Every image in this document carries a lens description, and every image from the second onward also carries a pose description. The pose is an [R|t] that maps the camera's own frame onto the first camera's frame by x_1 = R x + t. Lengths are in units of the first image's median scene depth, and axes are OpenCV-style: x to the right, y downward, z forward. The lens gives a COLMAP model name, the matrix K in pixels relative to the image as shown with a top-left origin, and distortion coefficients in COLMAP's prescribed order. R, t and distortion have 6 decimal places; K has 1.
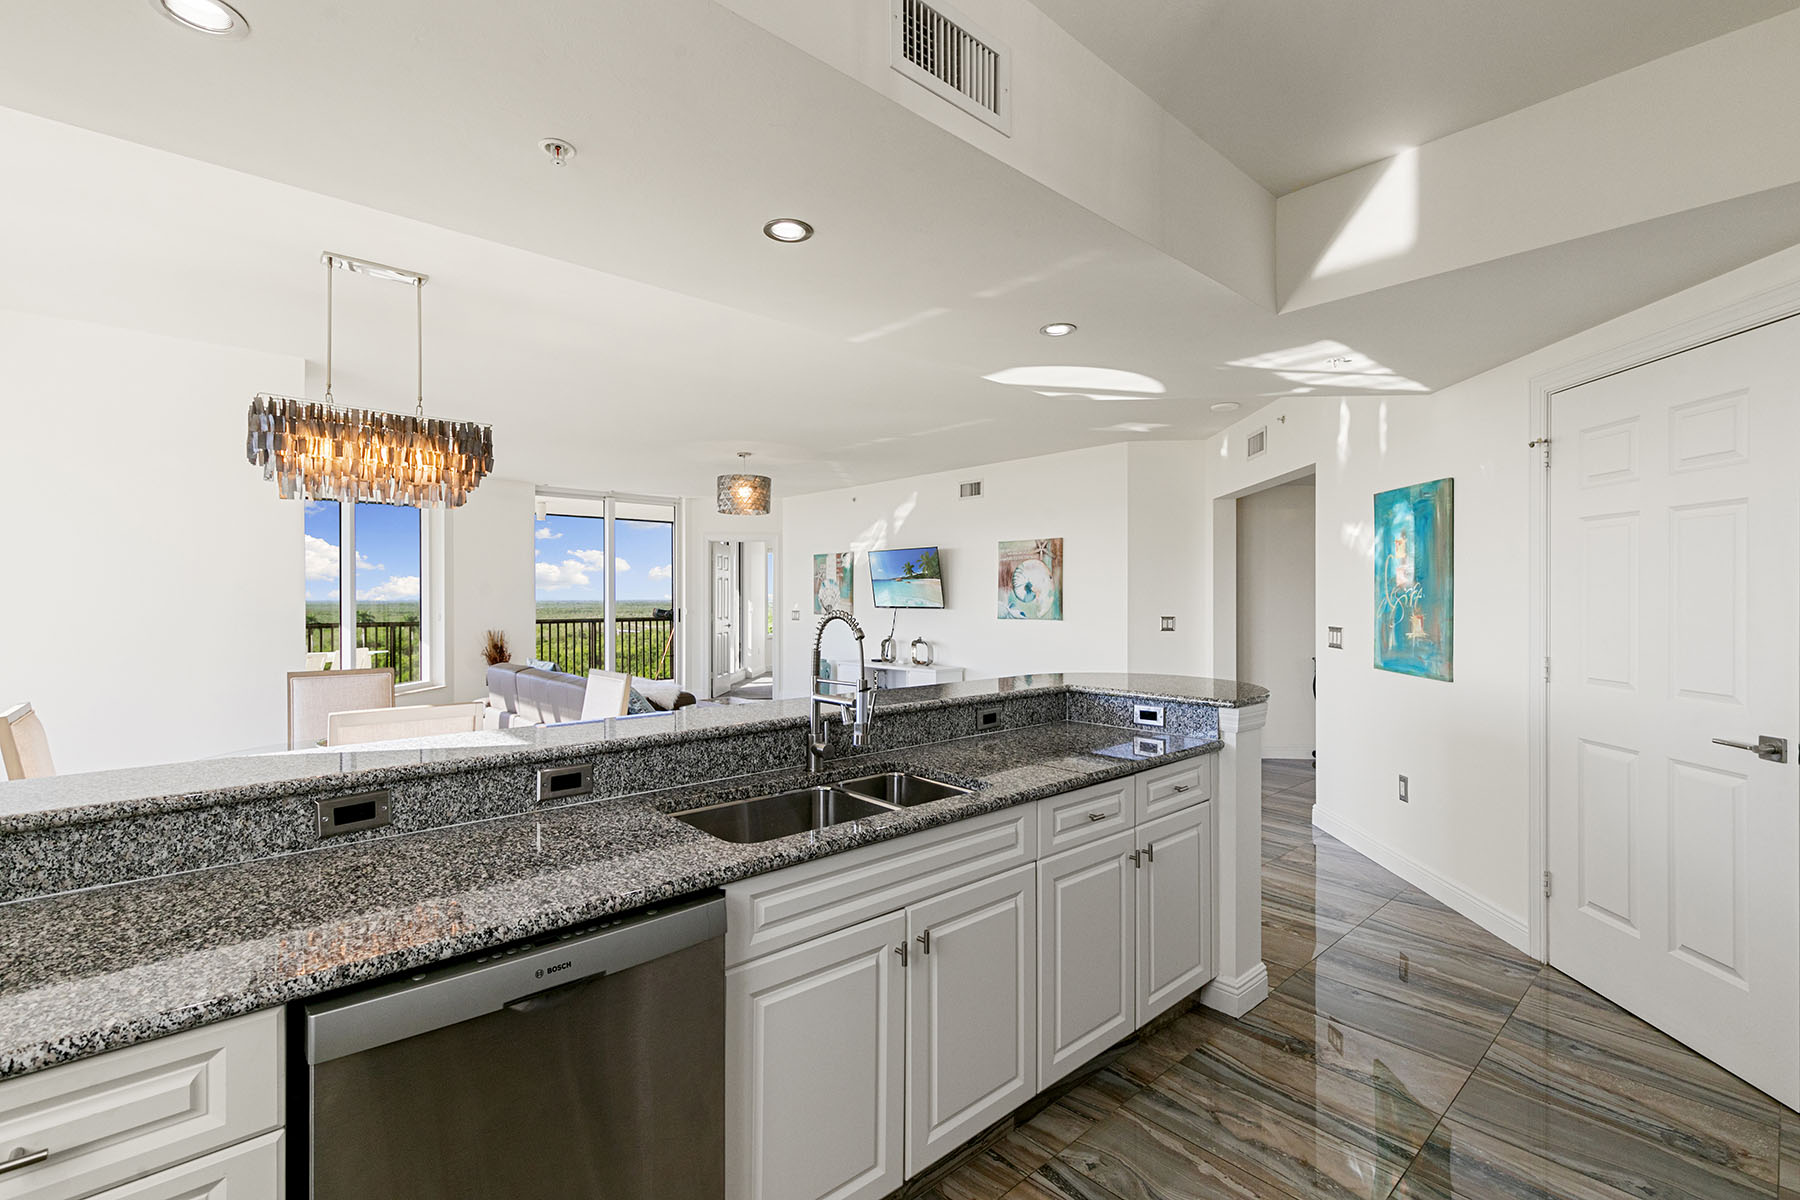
lens RADIAL K [[811.8, 0, 904.5], [0, 811.8, 596.1], [0, 0, 1]] dist [0.012333, -0.002237]
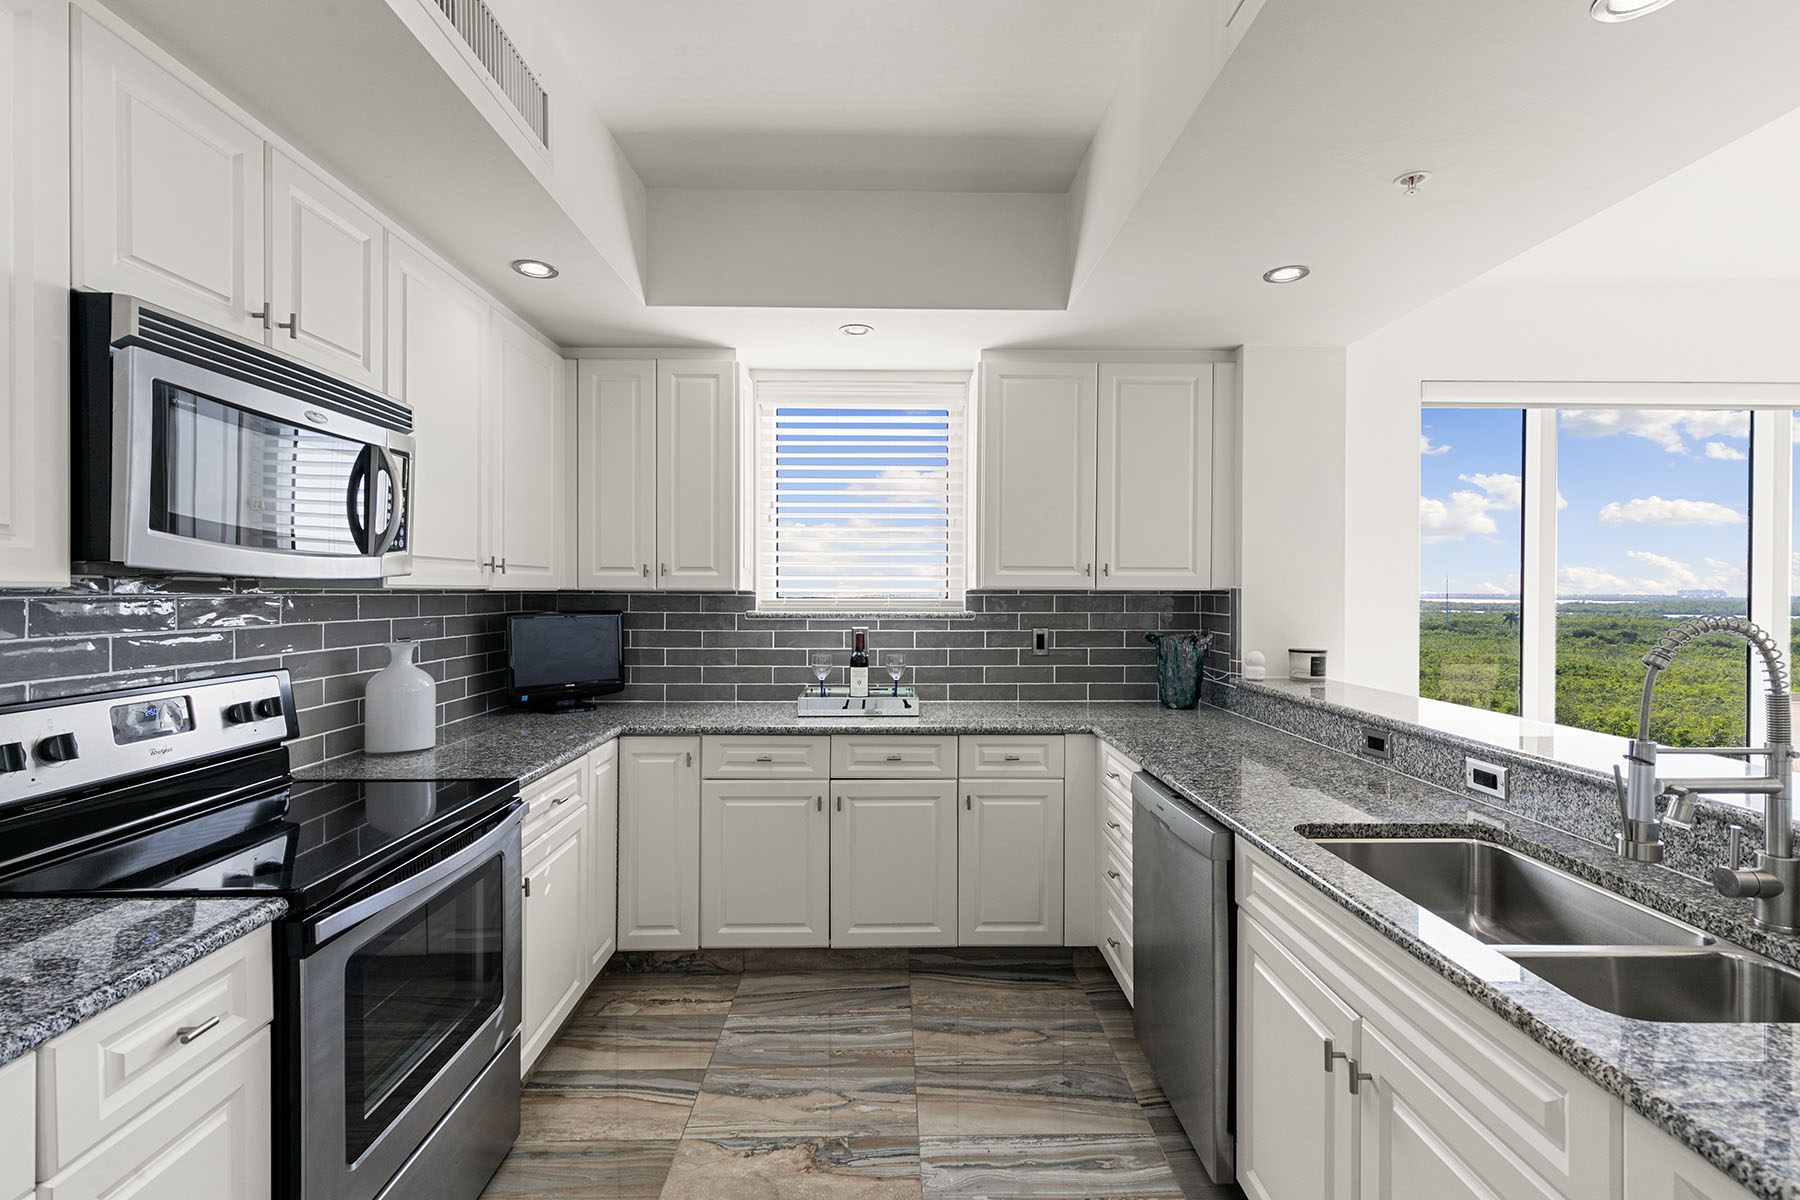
lens RADIAL K [[811.8, 0, 902.5], [0, 811.8, 596.3], [0, 0, 1]] dist [0.012333, -0.002237]
pose [[-0.660830, 0.005171, -0.750518, 0.190075], [-0.002126, 0.999959, 0.008762, 0.000904], [0.750533, 0.007386, -0.660792, 0.275775]]
